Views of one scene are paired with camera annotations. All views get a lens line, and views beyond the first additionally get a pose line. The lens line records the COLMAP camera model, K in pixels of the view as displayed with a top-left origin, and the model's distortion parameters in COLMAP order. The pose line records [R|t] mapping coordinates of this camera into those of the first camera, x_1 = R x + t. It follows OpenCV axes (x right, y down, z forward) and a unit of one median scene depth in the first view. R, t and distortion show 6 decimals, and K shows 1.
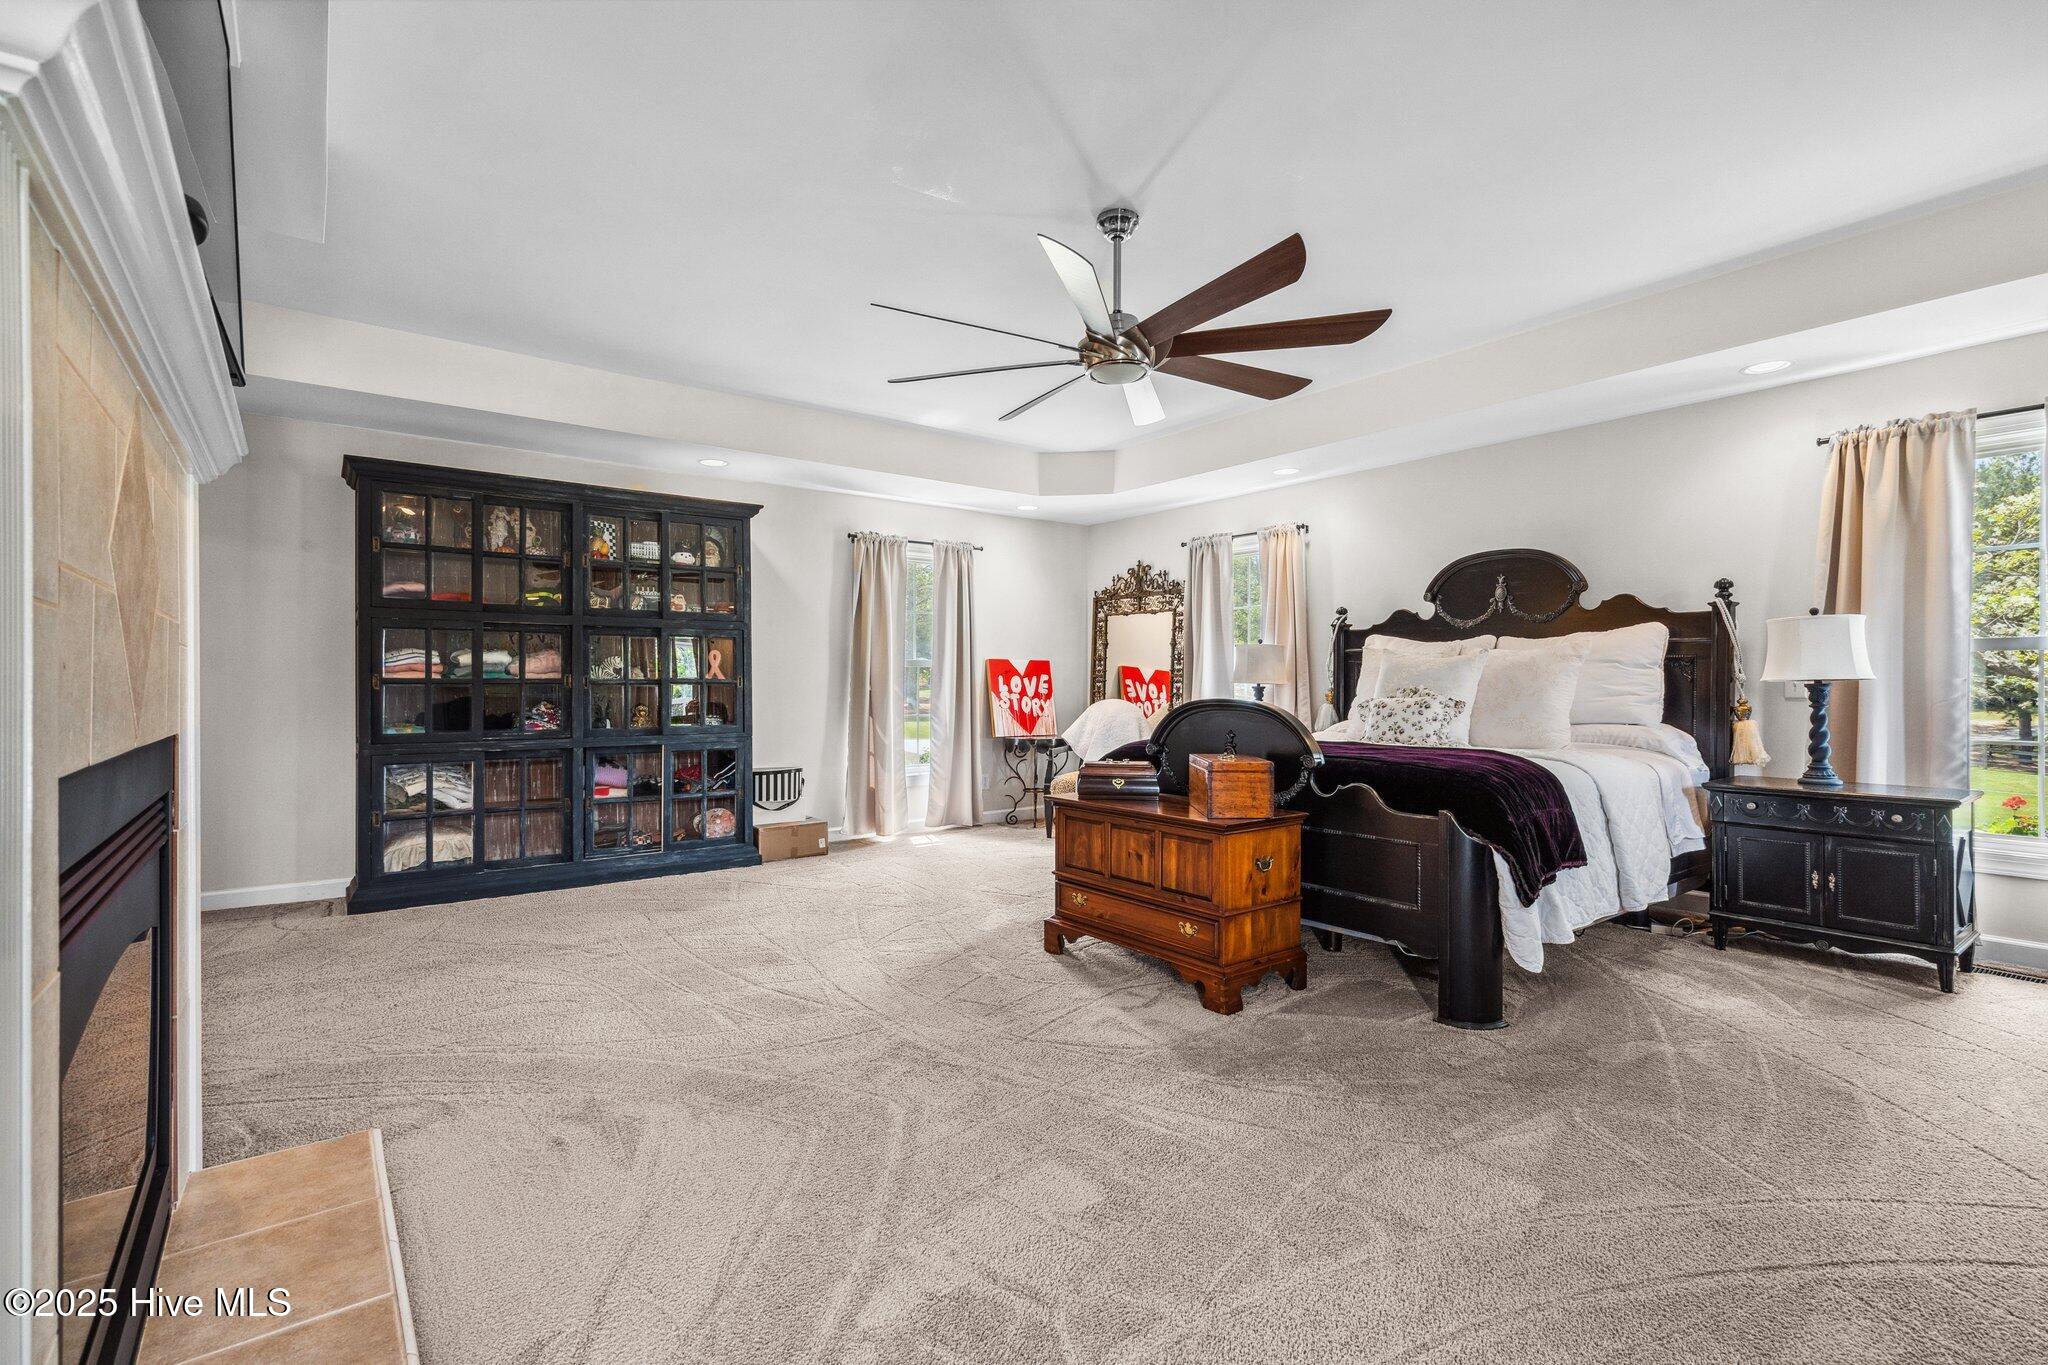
lens RADIAL K [[938.4, 0, 1035.7], [0, 938.4, 684.9], [0, 0, 1]] dist [-0.003359, 0.000875]
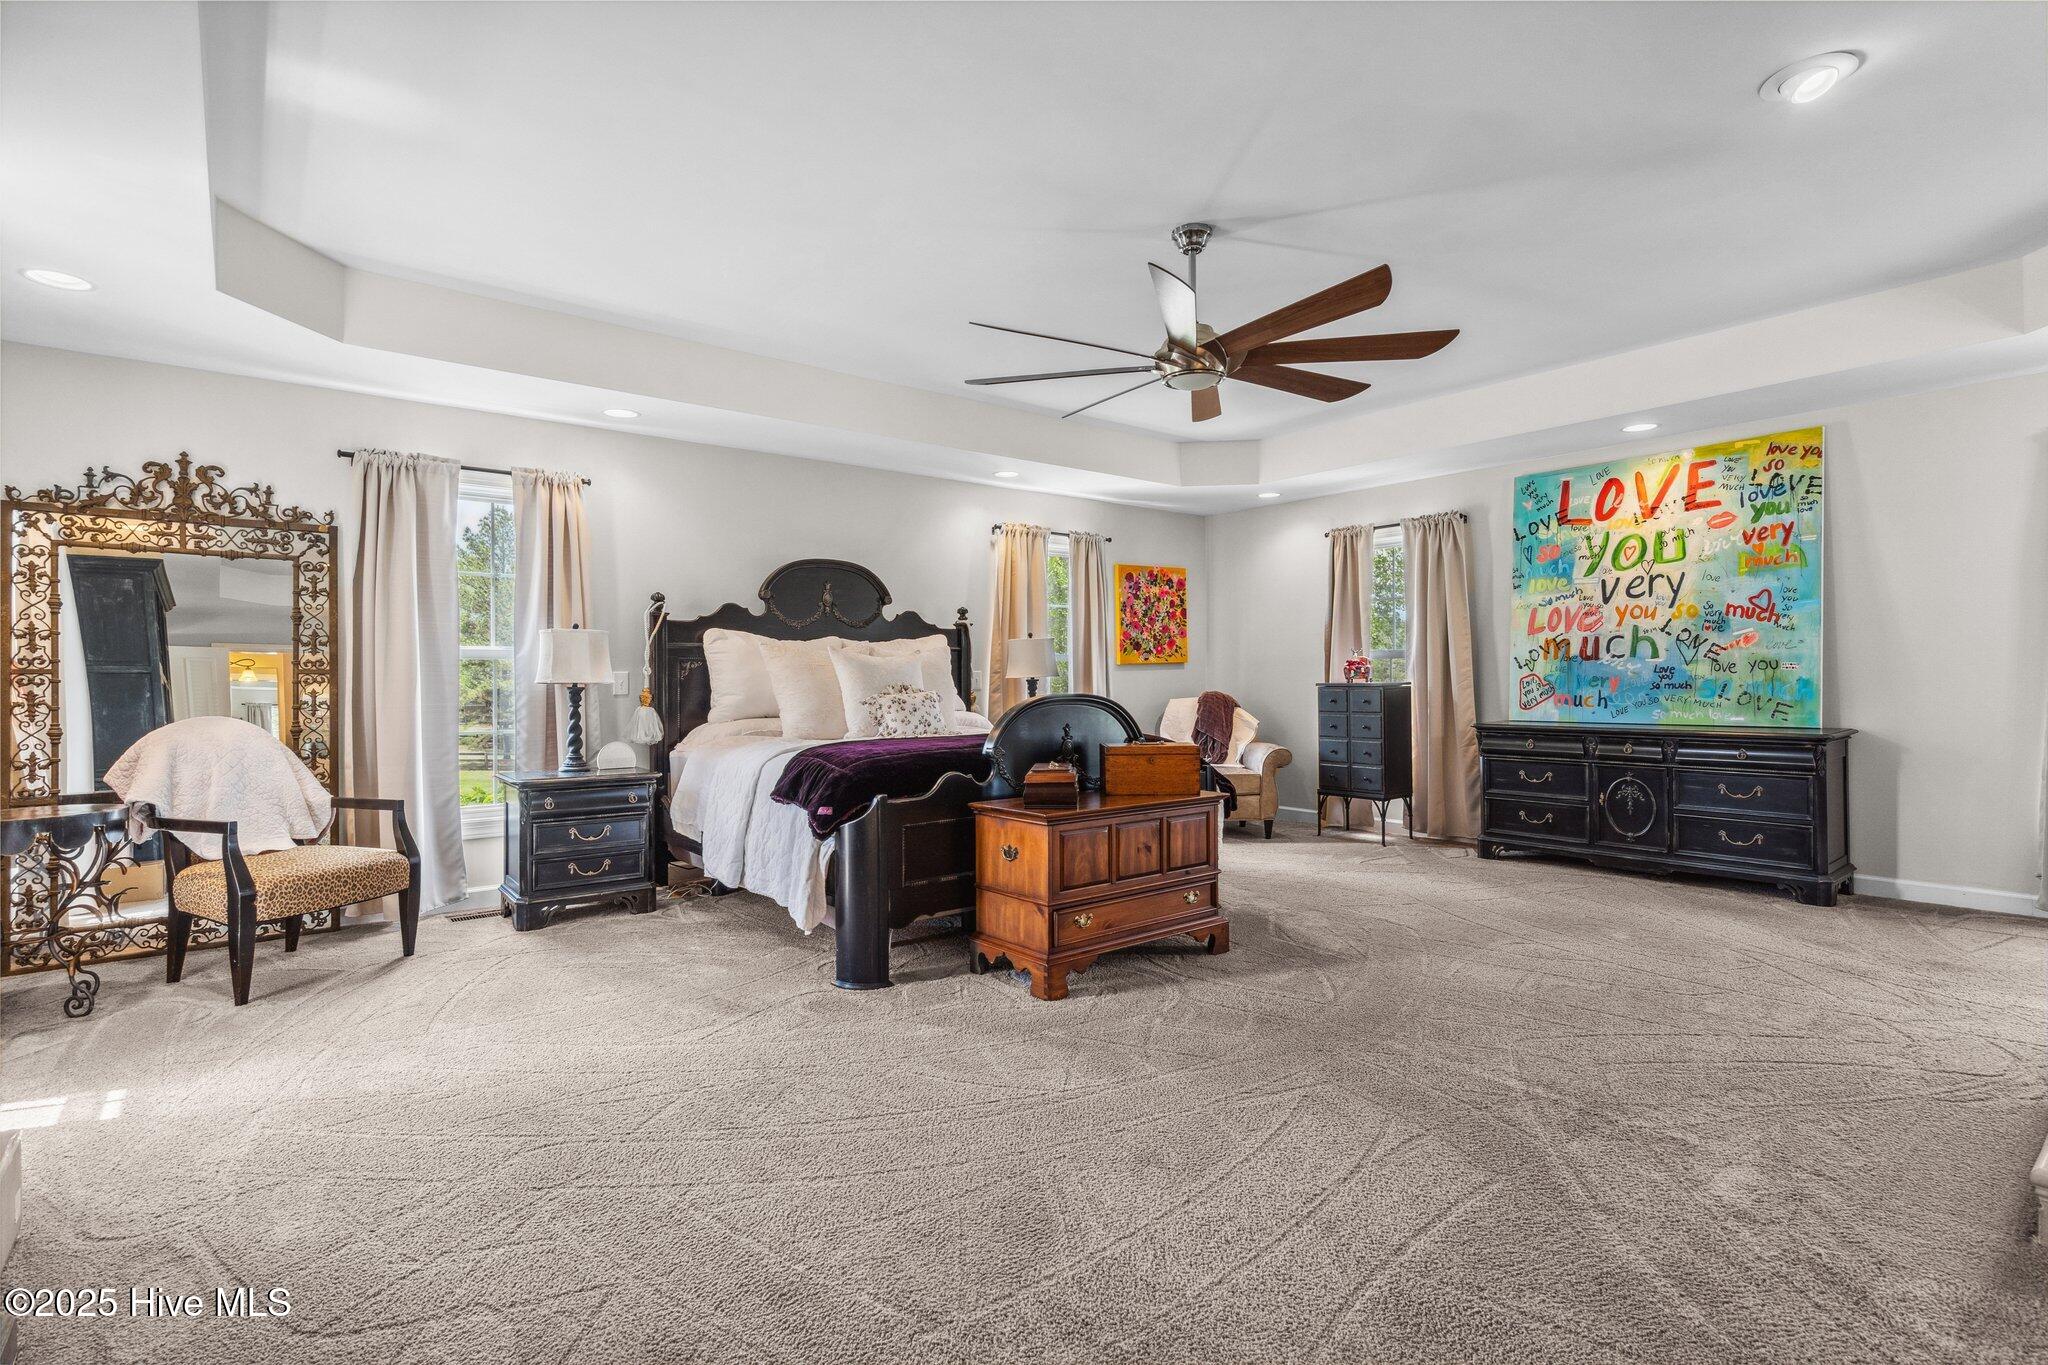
lens RADIAL K [[990.7, 0, 1024.0], [0, 990.7, 682.5], [0, 0, 1]] dist [0.001636, 0.000200]
pose [[-0.030923, -0.001292, 0.999521, -0.610564], [0.012707, 0.999918, 0.001686, 0.000521], [-0.999441, 0.012753, -0.030904, 0.740890]]
